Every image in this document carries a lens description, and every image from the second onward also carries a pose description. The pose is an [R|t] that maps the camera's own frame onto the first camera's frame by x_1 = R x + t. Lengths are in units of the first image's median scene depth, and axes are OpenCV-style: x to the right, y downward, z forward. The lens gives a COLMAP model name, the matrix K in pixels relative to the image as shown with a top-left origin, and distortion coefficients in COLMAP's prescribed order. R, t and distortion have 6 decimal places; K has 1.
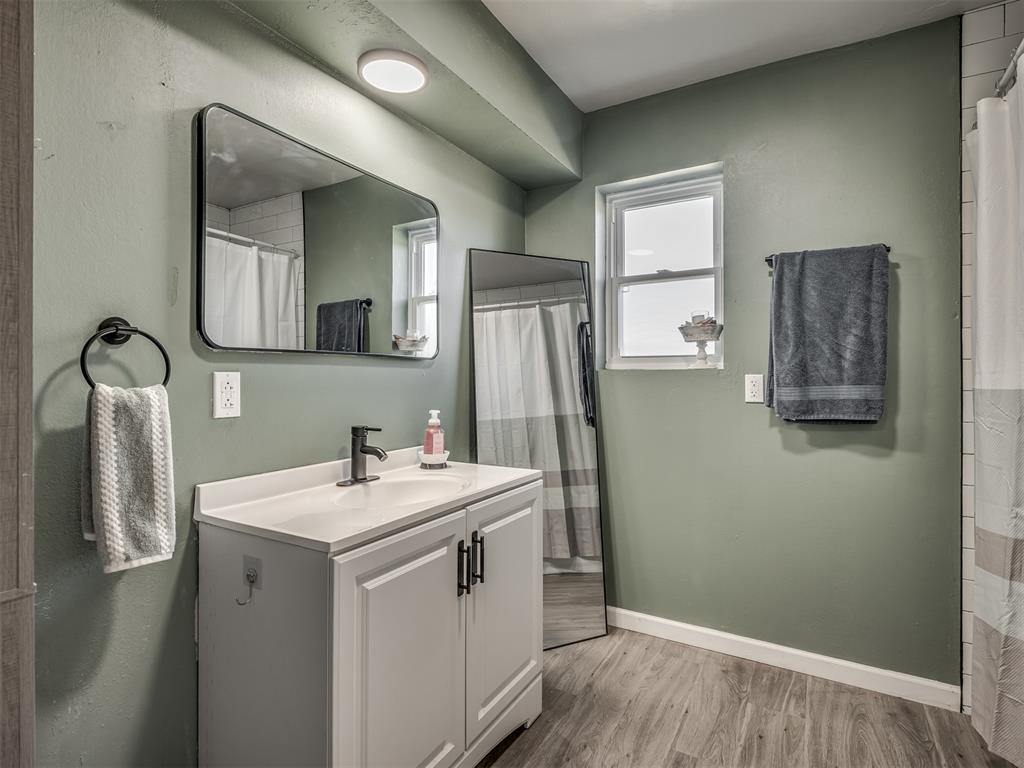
lens RADIAL K [[522.6, 0, 513.0], [0, 522.6, 382.5], [0, 0, 1]] dist [0.000224, -0.000053]
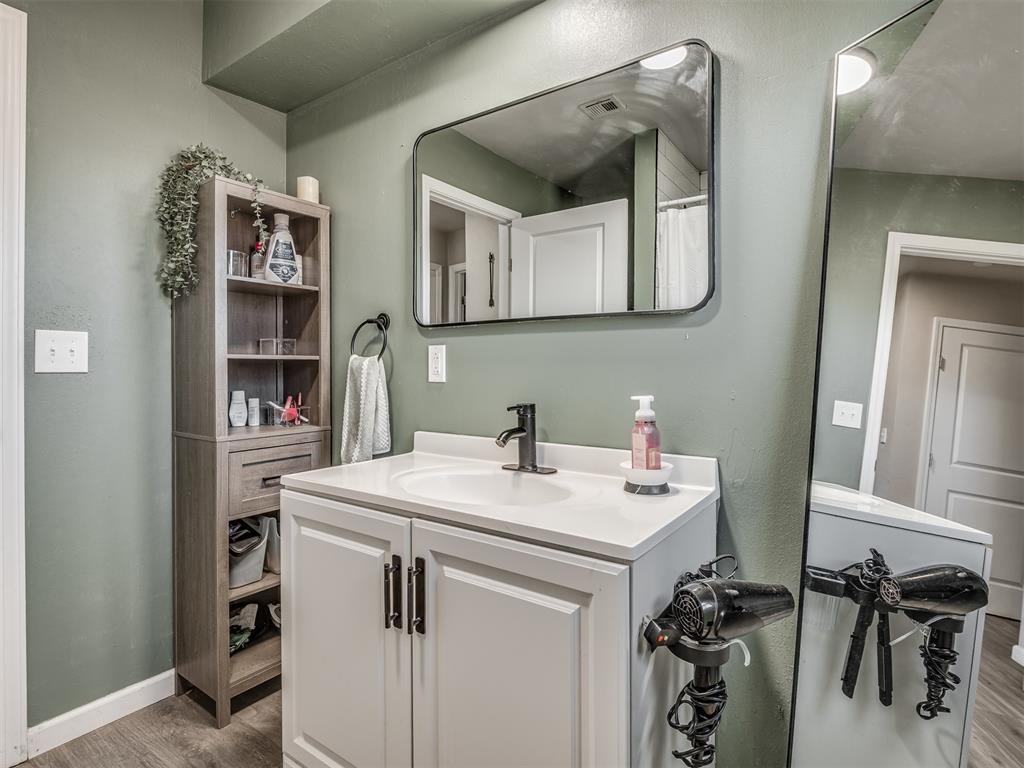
lens RADIAL K [[522.6, 0, 513.4], [0, 522.6, 379.3], [0, 0, 1]] dist [0.000224, -0.000053]
pose [[-0.085546, 0.024157, -0.996041, 0.637474], [-0.004614, 0.999686, 0.024642, 0.027316], [0.996324, 0.006703, -0.085407, 1.234408]]
